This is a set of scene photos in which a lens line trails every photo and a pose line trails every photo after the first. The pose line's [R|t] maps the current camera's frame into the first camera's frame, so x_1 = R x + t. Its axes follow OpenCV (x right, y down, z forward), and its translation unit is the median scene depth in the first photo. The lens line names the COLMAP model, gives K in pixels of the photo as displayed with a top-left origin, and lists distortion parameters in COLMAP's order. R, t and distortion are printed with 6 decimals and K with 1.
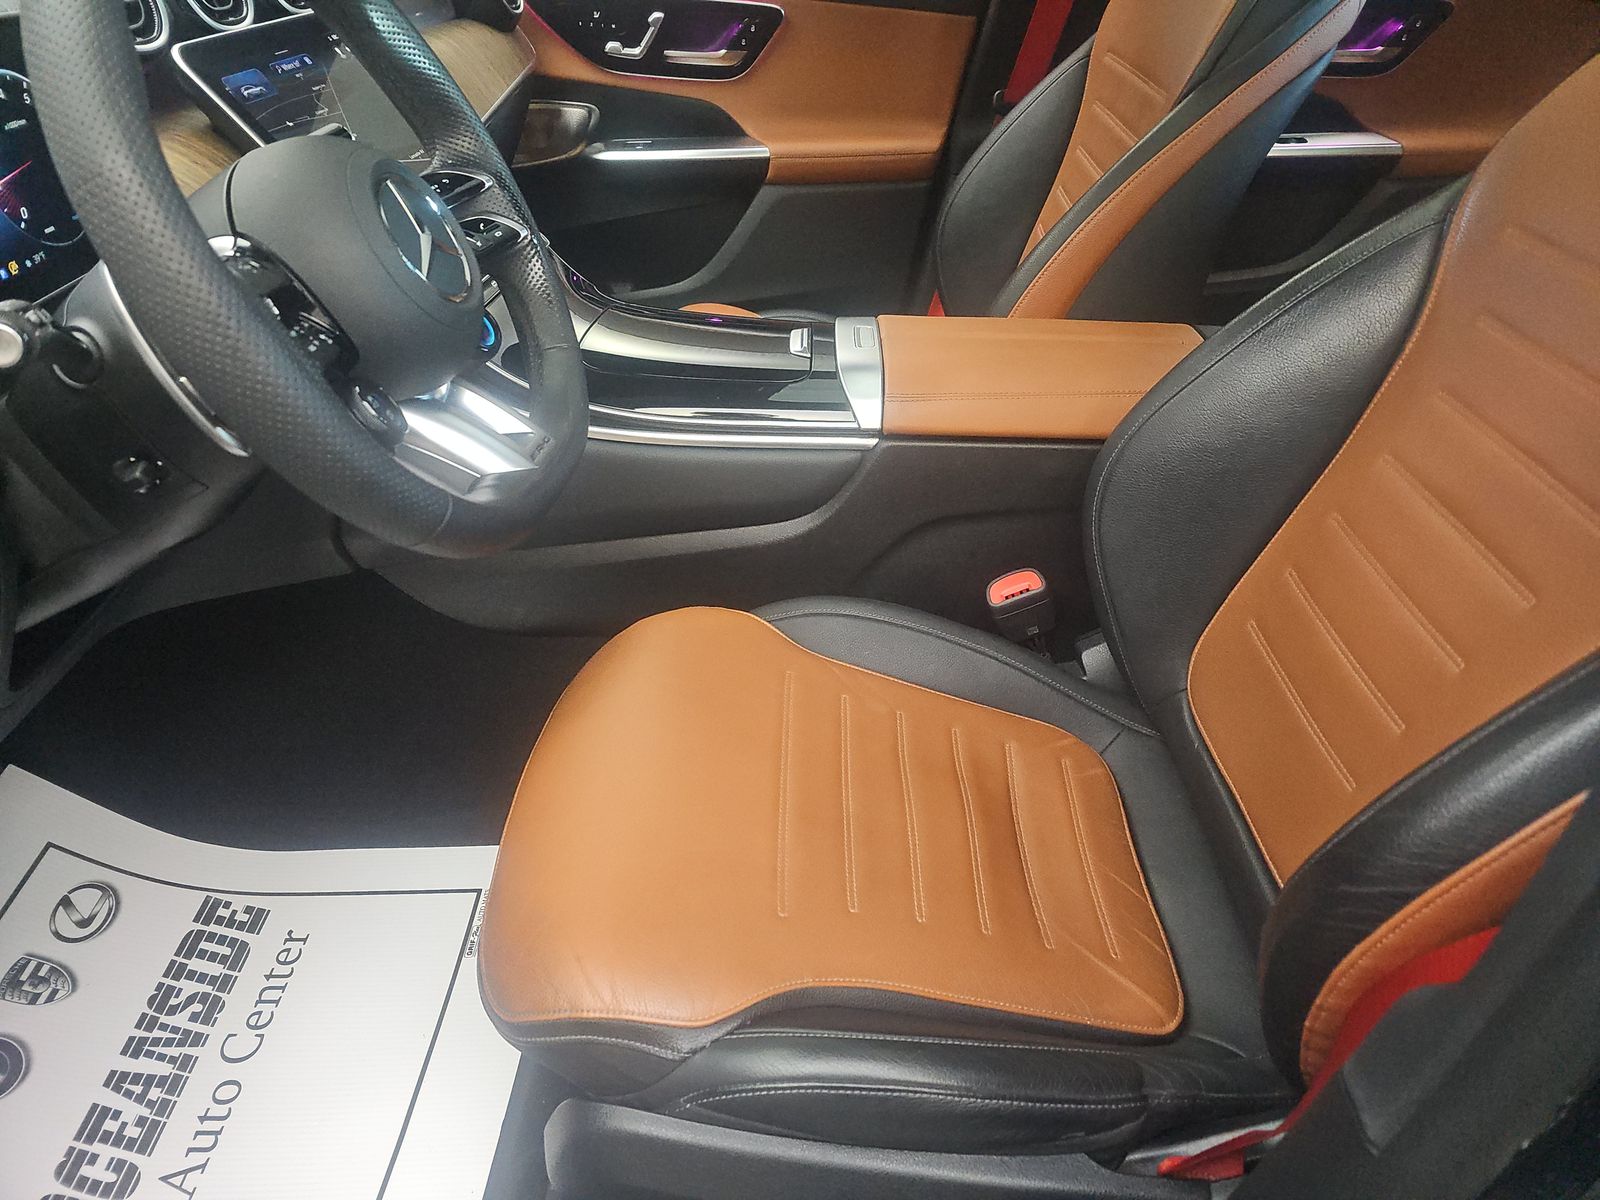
lens RADIAL K [[1071.5, 0, 799.6], [0, 1071.5, 600.8], [0, 0, 1]] dist [-0.003868, -0.003447]
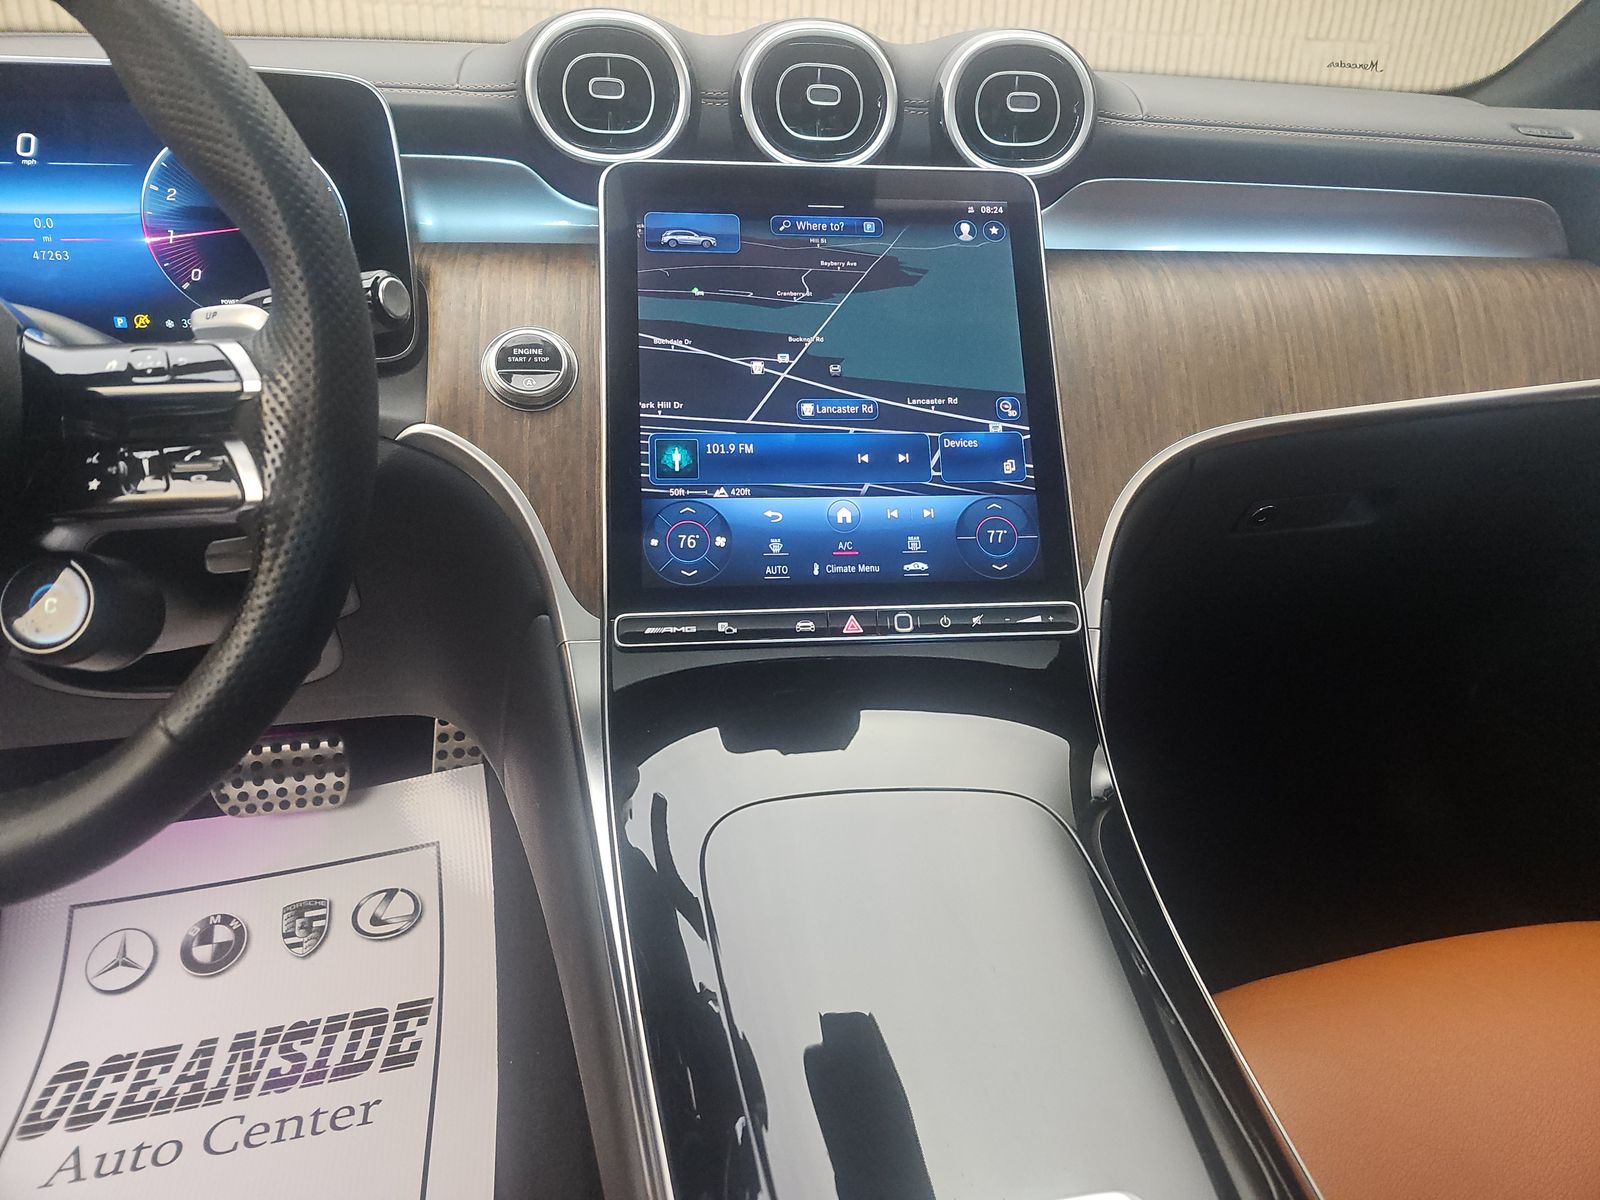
lens RADIAL K [[1071.5, 0, 800.2], [0, 1071.5, 598.0], [0, 0, 1]] dist [-0.003868, -0.003447]
pose [[0.246875, 0.473413, -0.845537, 0.156391], [-0.582150, 0.770002, 0.261148, -0.460854], [0.774696, 0.427758, 0.465692, 0.741440]]
